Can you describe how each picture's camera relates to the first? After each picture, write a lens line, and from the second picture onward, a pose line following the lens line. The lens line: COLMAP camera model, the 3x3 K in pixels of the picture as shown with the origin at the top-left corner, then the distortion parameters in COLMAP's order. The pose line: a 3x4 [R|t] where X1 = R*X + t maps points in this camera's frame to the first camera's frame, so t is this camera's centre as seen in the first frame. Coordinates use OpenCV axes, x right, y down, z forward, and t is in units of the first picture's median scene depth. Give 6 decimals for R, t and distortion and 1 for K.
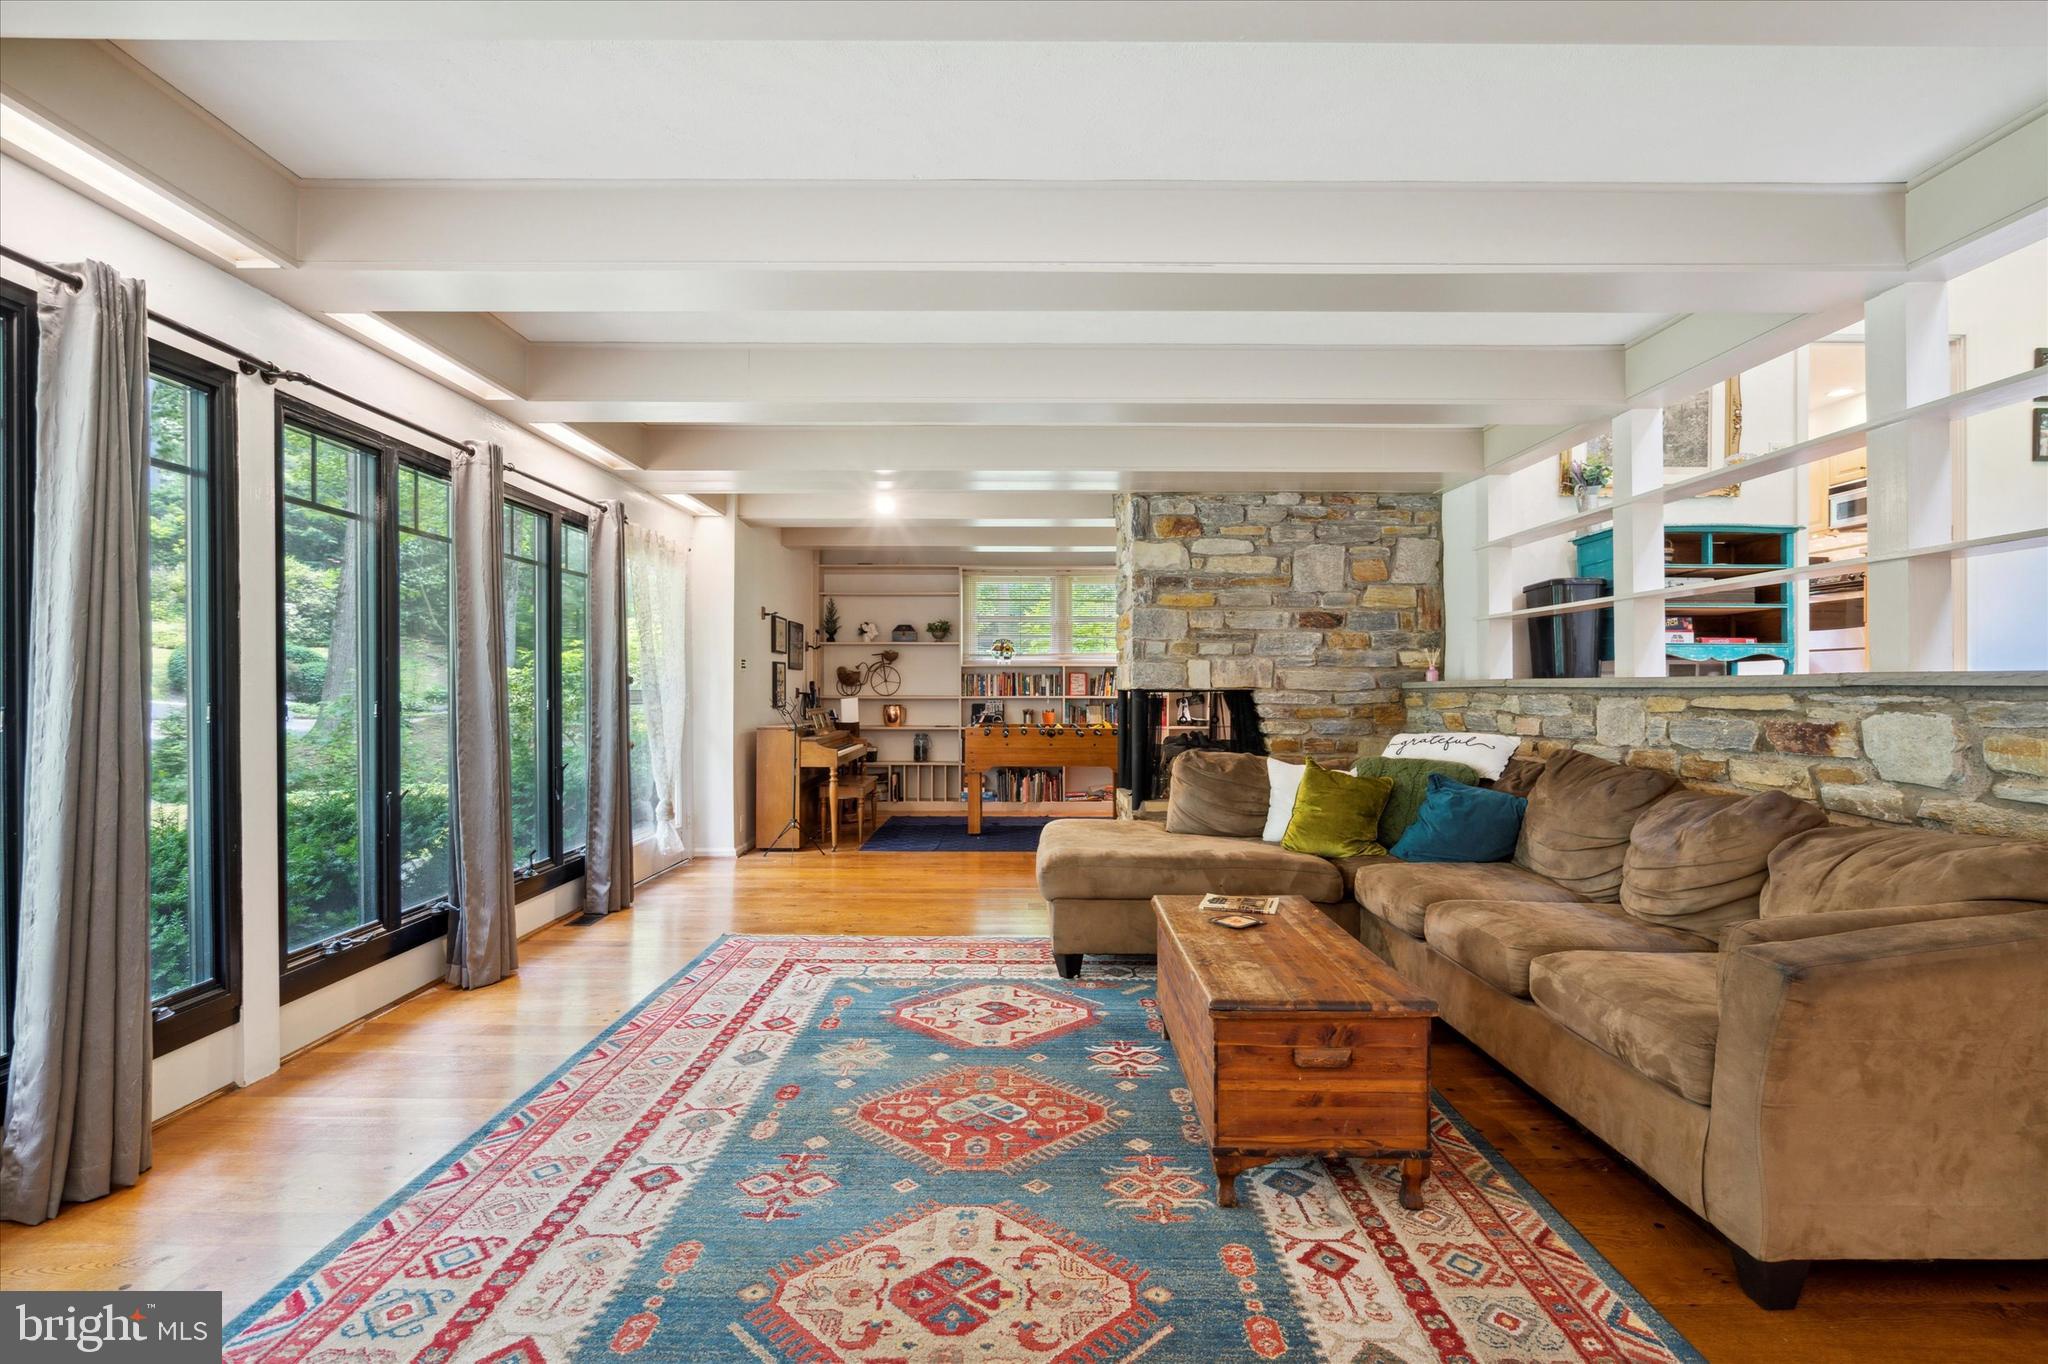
lens RADIAL K [[937.4, 0, 1026.2], [0, 937.4, 687.7], [0, 0, 1]] dist [-0.004790, 0.001255]
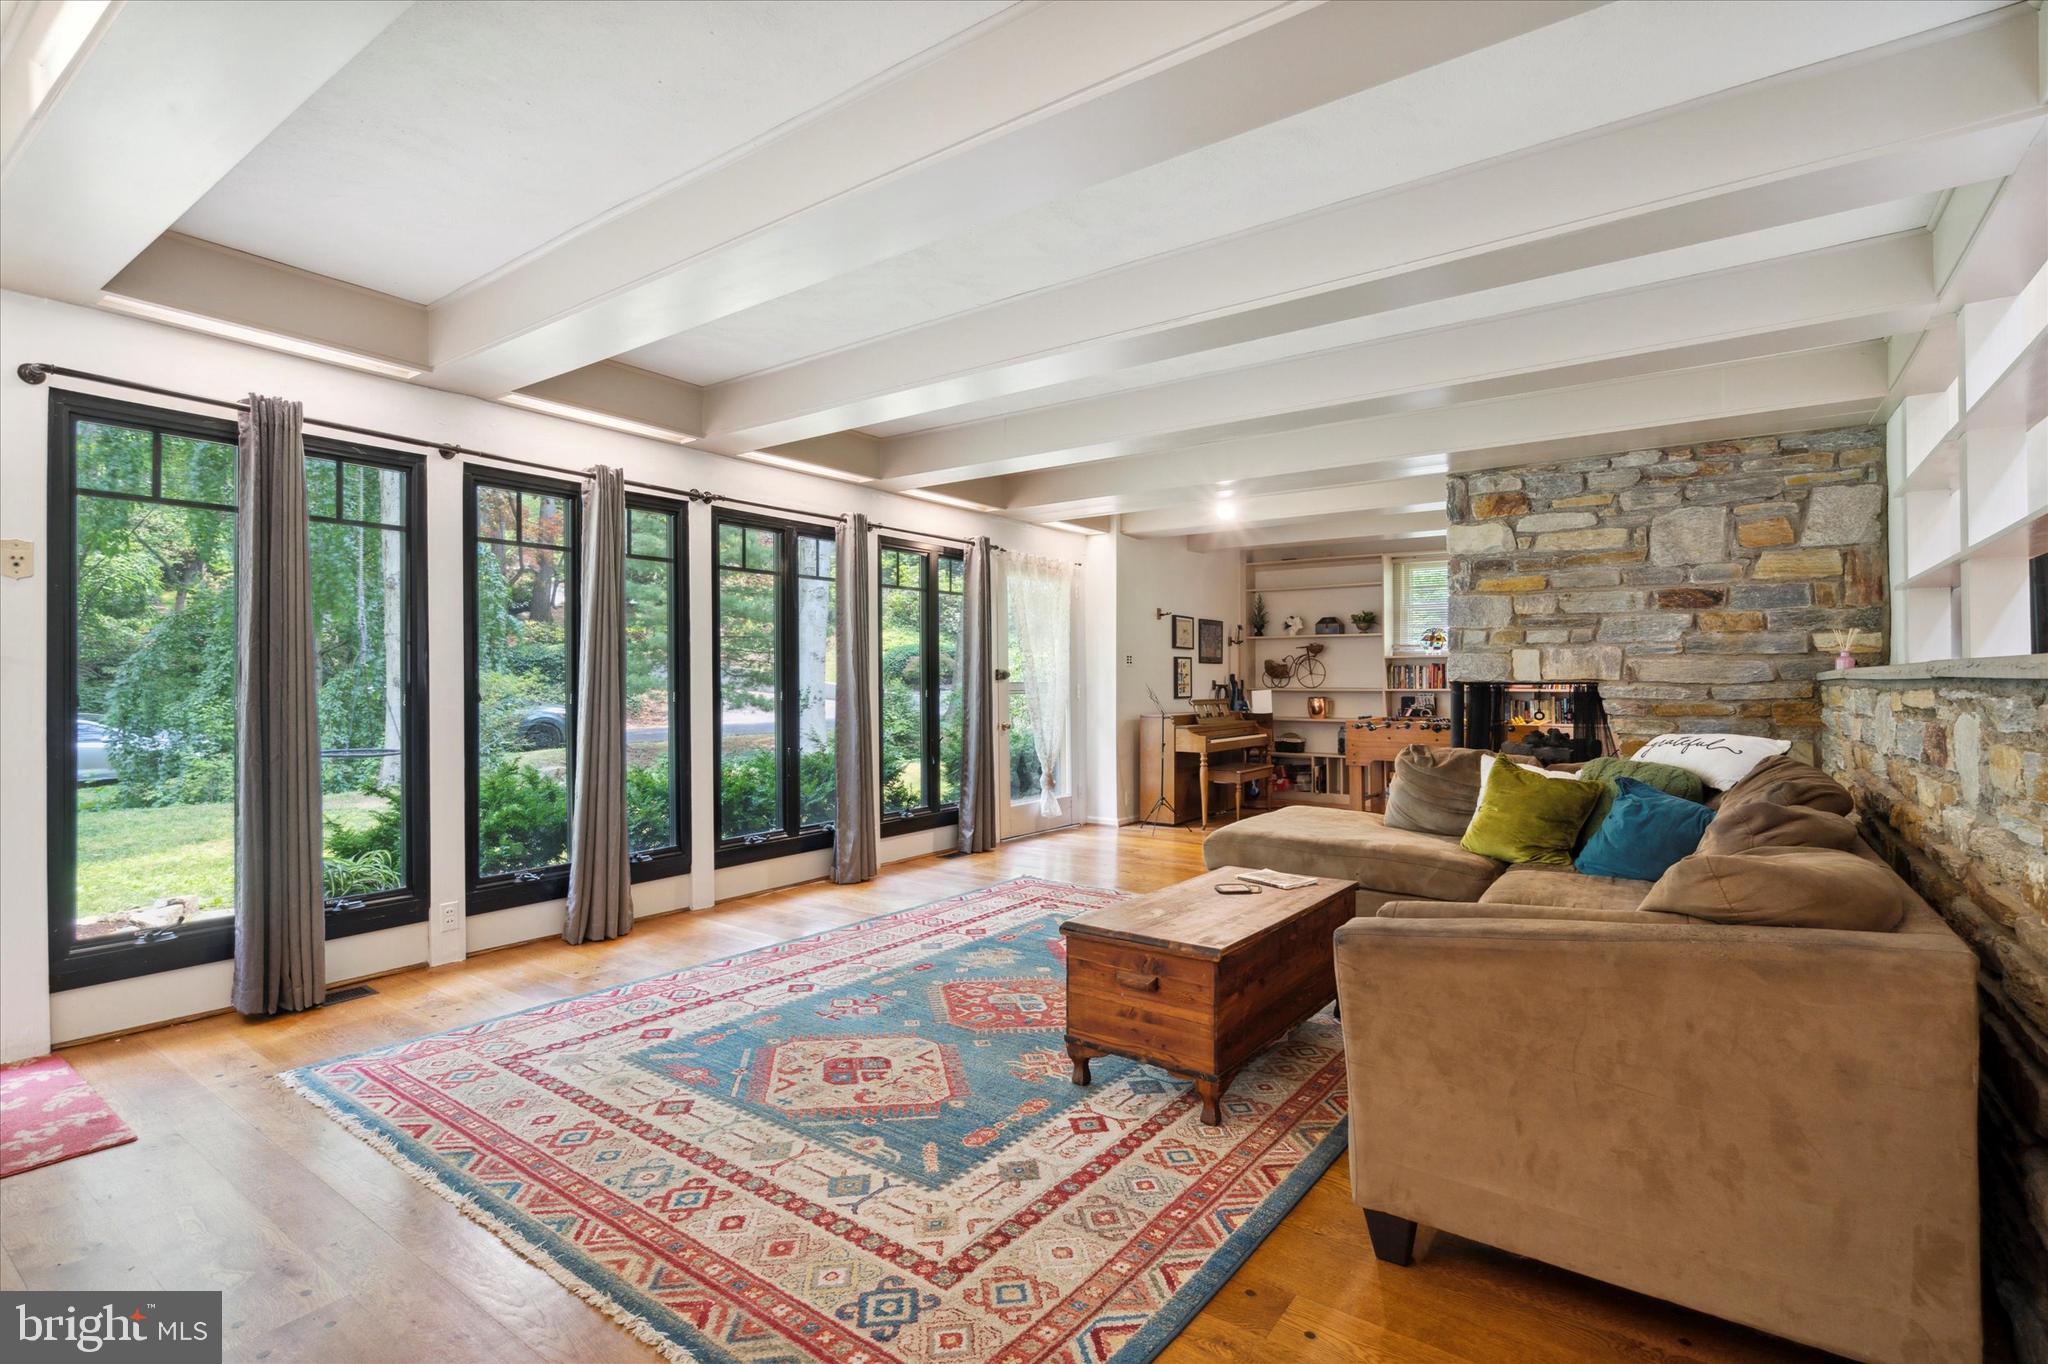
lens RADIAL K [[970.1, 0, 1024.0], [0, 970.1, 682.0], [0, 0, 1]] dist [-0.002333, 0.001045]
pose [[0.807353, -0.000384, -0.590069, 0.515079], [0.001901, 0.999996, 0.001950, -0.001208], [0.590066, -0.002696, 0.807351, -0.066094]]
